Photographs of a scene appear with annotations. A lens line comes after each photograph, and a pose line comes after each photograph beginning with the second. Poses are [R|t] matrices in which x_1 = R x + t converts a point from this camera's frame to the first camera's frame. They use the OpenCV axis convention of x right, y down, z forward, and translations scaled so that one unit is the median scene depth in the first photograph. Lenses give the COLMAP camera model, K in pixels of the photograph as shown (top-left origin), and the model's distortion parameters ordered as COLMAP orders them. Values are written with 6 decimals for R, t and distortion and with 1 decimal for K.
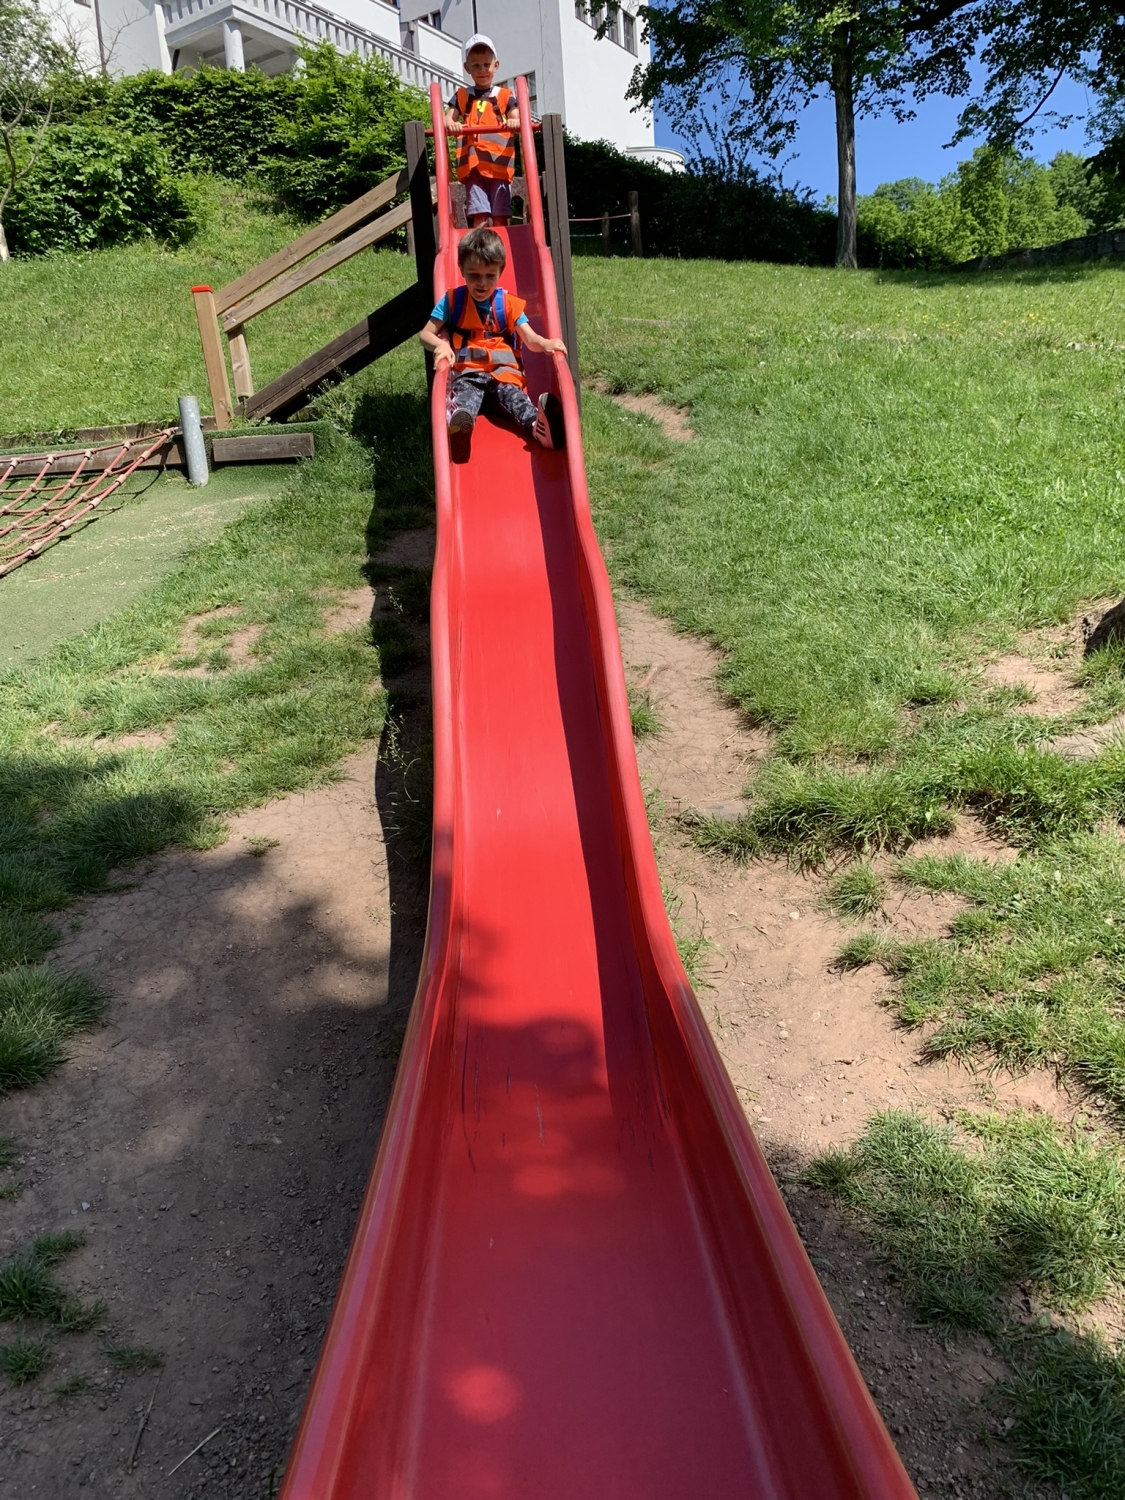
lens RADIAL K [[1142.7, 0, 571.8], [0, 1142.7, 729.8], [0, 0, 1]] dist [0.010650, -0.008172]
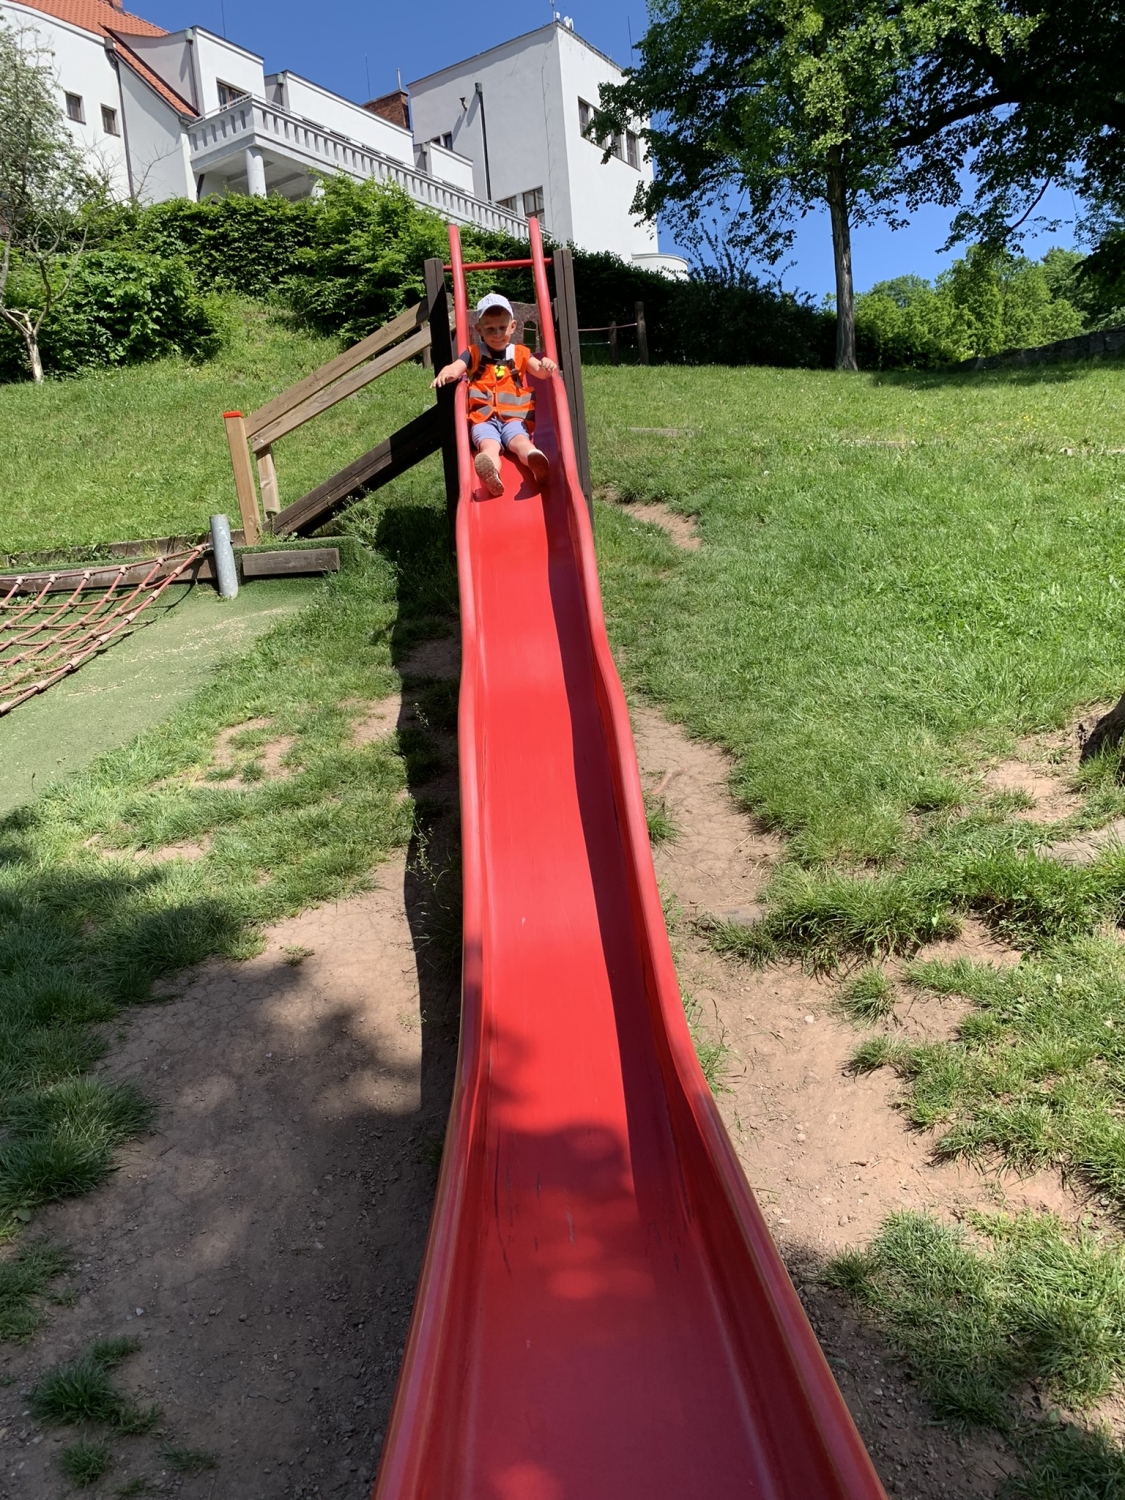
lens RADIAL K [[1148.5, 0, 569.3], [0, 1148.5, 730.6], [0, 0, 1]] dist [0.014266, -0.013757]
pose [[0.999802, -0.014705, -0.013442, -0.002976], [0.013698, 0.997297, -0.072191, -0.014038], [0.014467, 0.071993, 0.997300, -0.035533]]
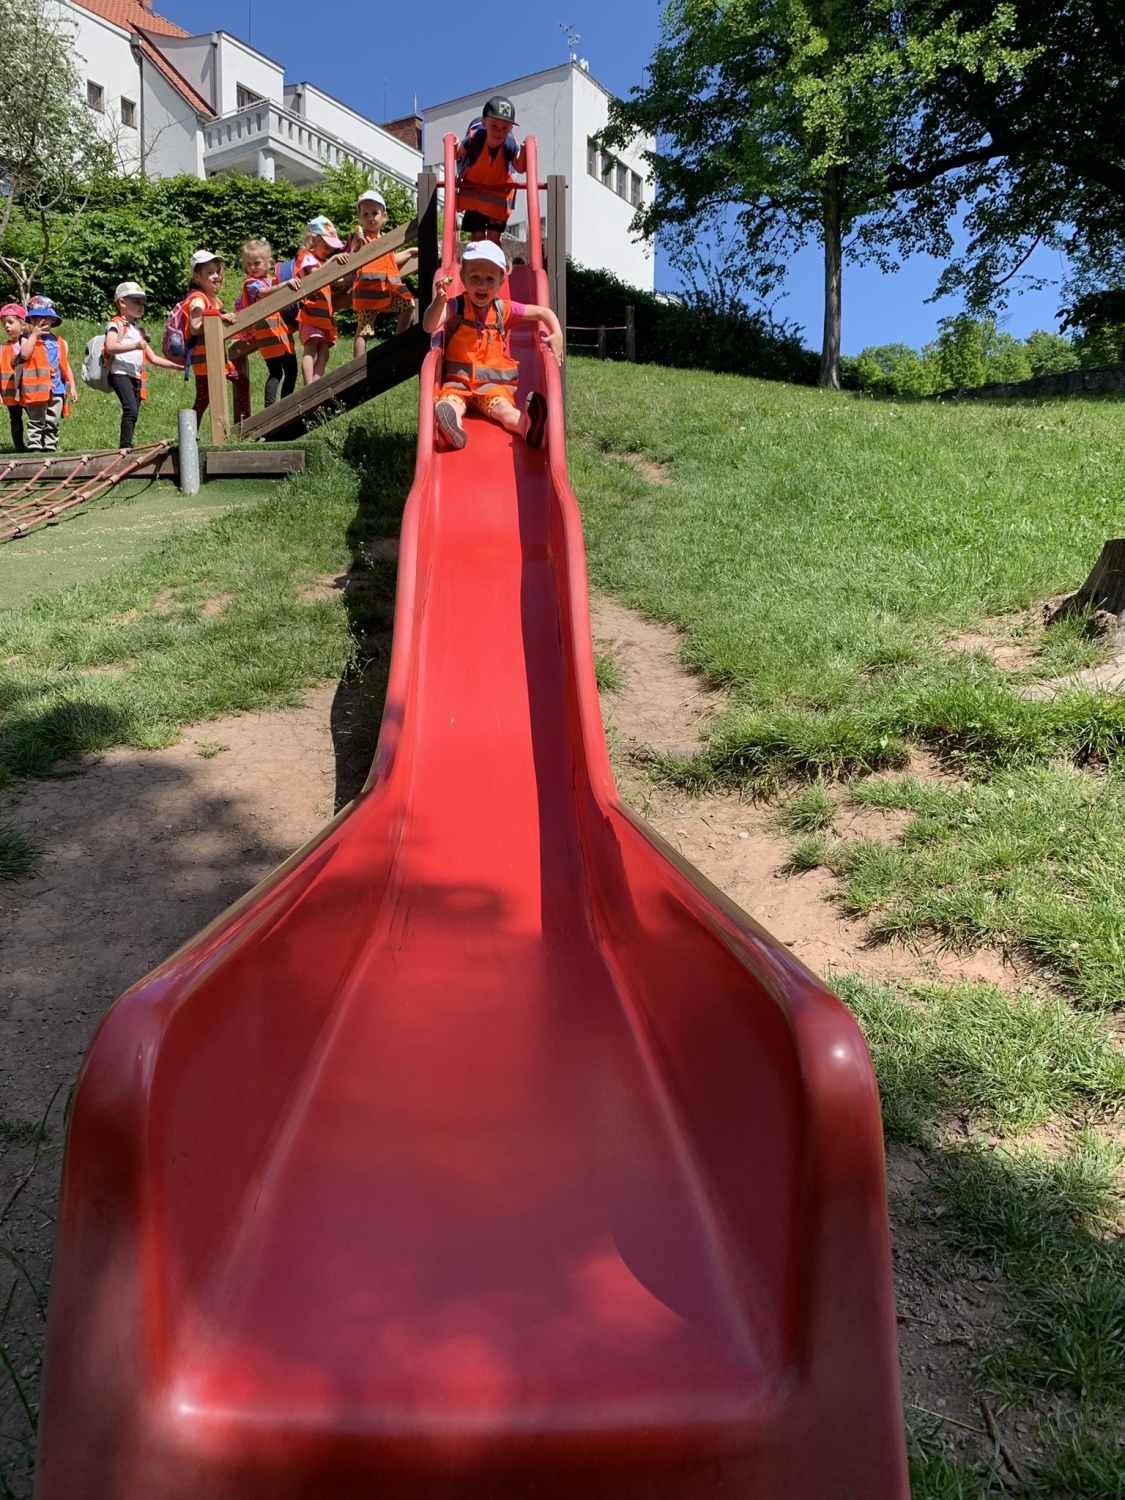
lens RADIAL K [[1140.3, 0, 545.8], [0, 1140.3, 733.9], [0, 0, 1]] dist [0.013307, -0.013367]
pose [[0.997572, 0.069634, -0.001261, 0.010094], [-0.069269, 0.990143, -0.121731, 0.107672], [-0.007228, 0.121523, 0.992562, 0.007871]]
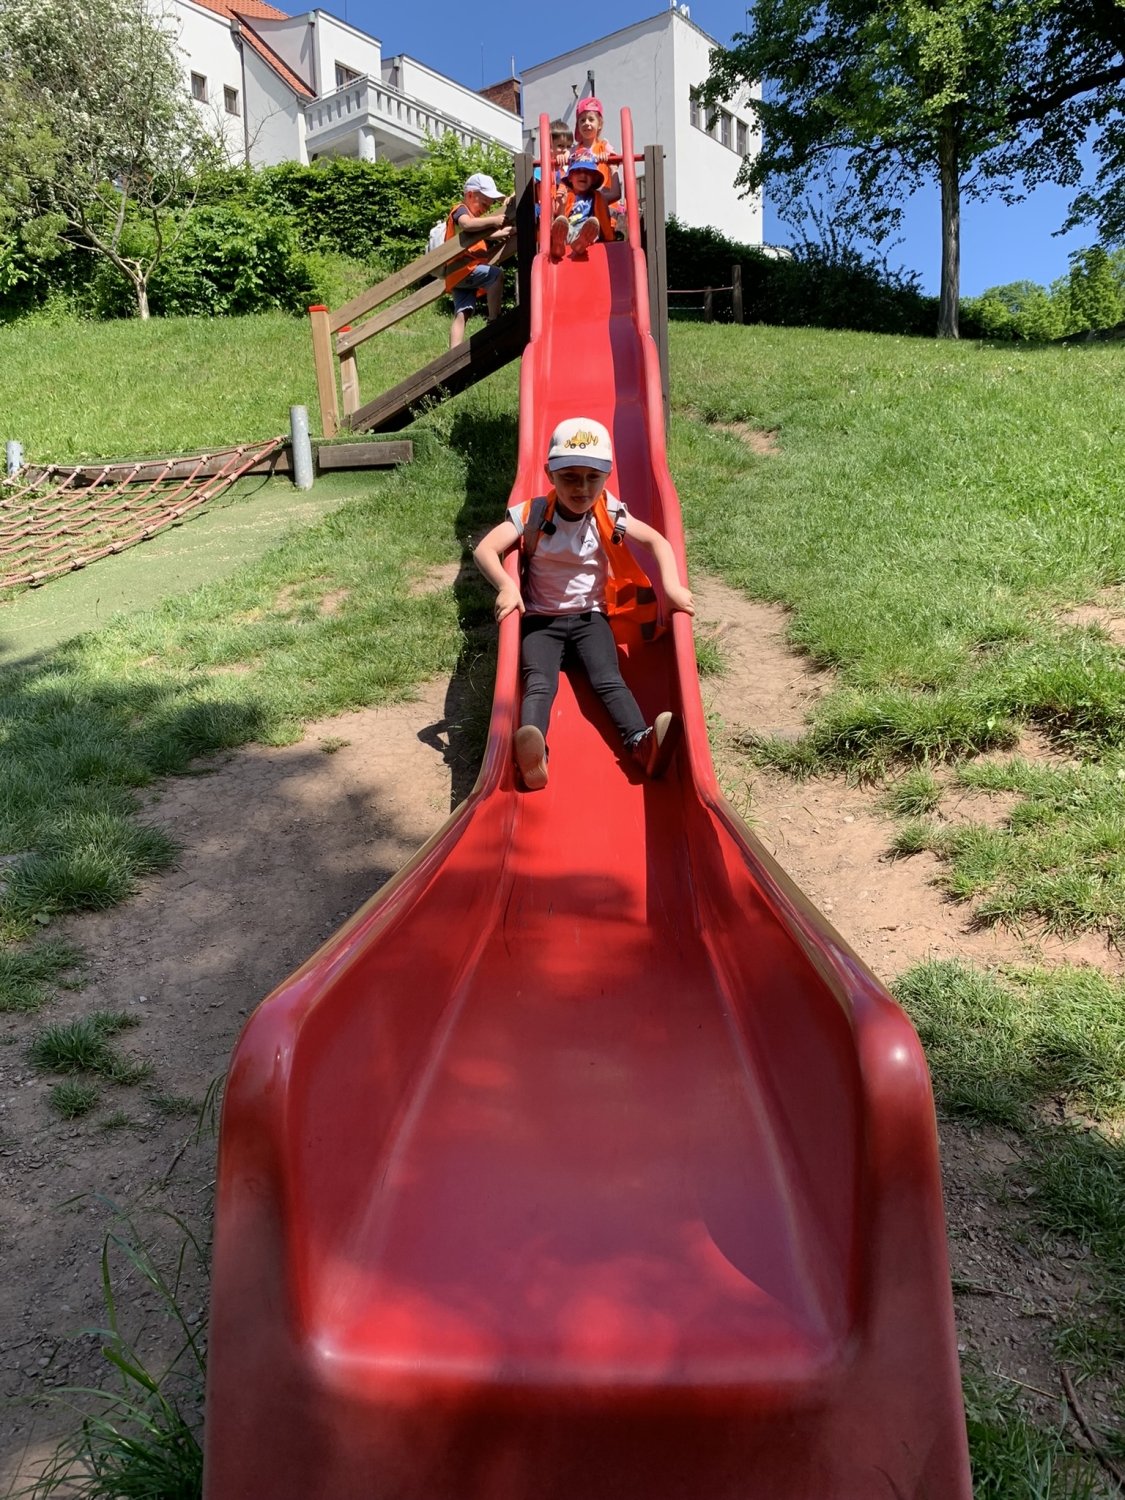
lens RADIAL K [[1147.5, 0, 546.9], [0, 1147.5, 750.2], [0, 0, 1]] dist [0.005414, -0.002043]
pose [[0.993896, 0.045699, -0.100413, 0.016101], [-0.053263, 0.995836, -0.073987, 0.098934], [0.096614, 0.078883, 0.992191, -0.011768]]
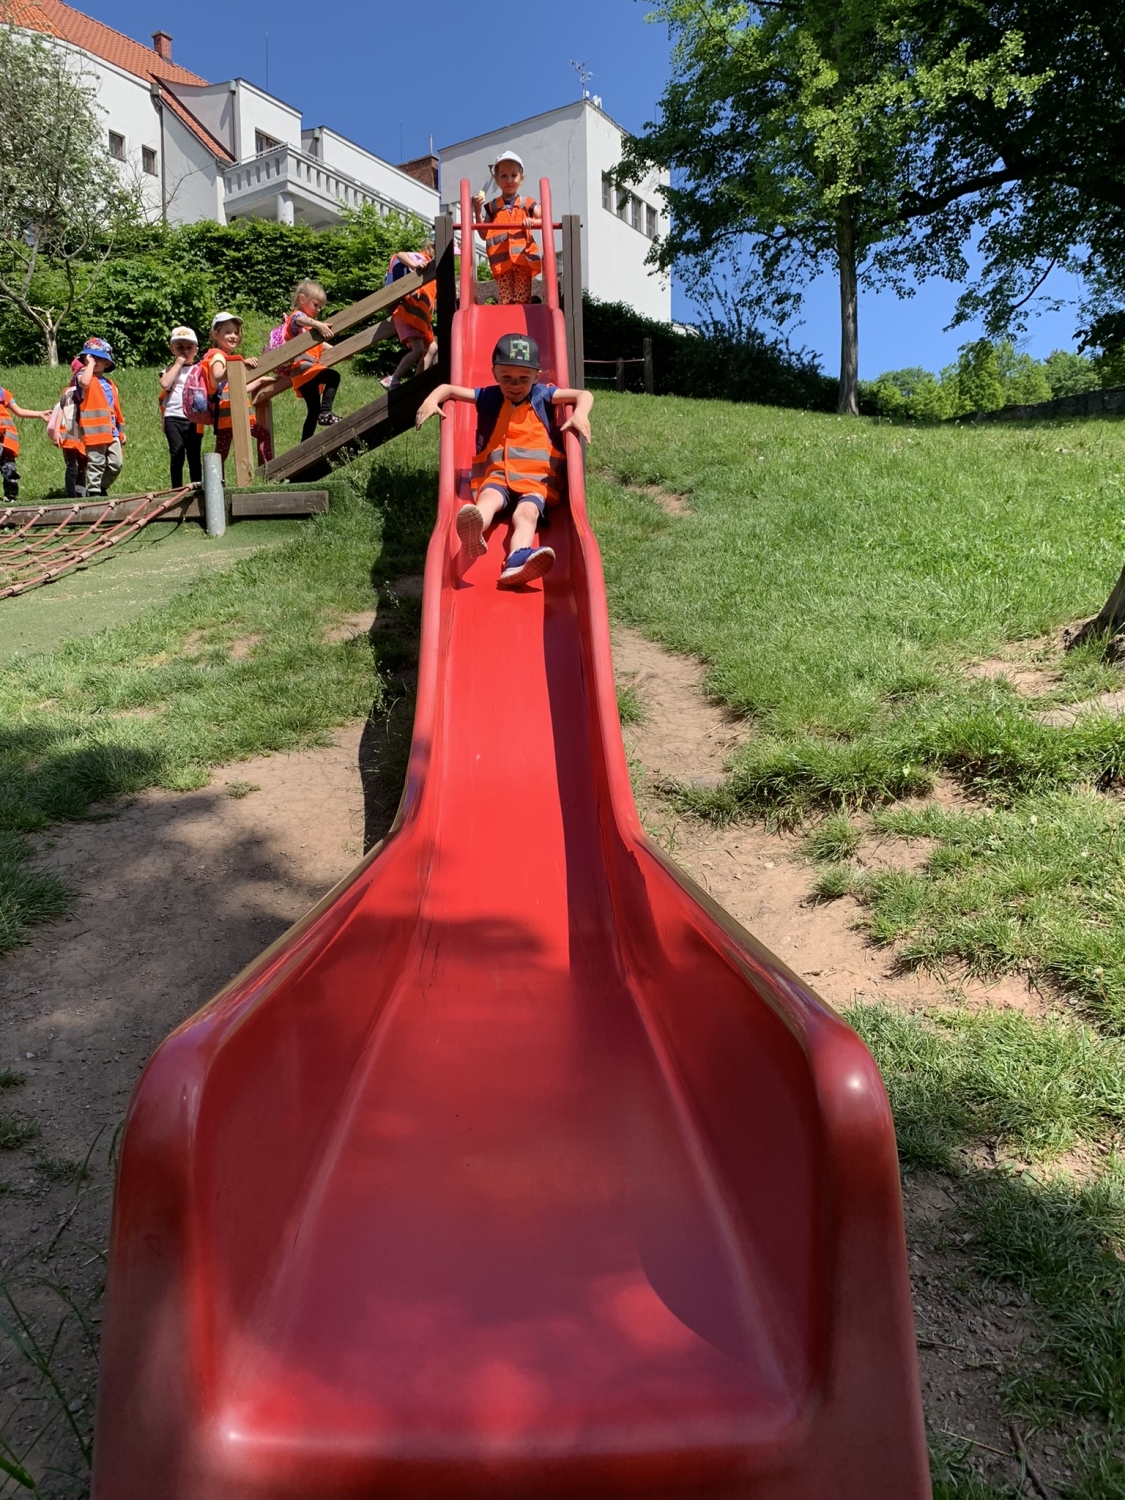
lens RADIAL K [[1143.5, 0, 554.4], [0, 1143.5, 740.0], [0, 0, 1]] dist [0.012812, -0.012065]
pose [[0.998589, 0.049907, -0.018163, 0.010905], [-0.051973, 0.988657, -0.140911, 0.106098], [0.010924, 0.141656, 0.989856, -0.000534]]
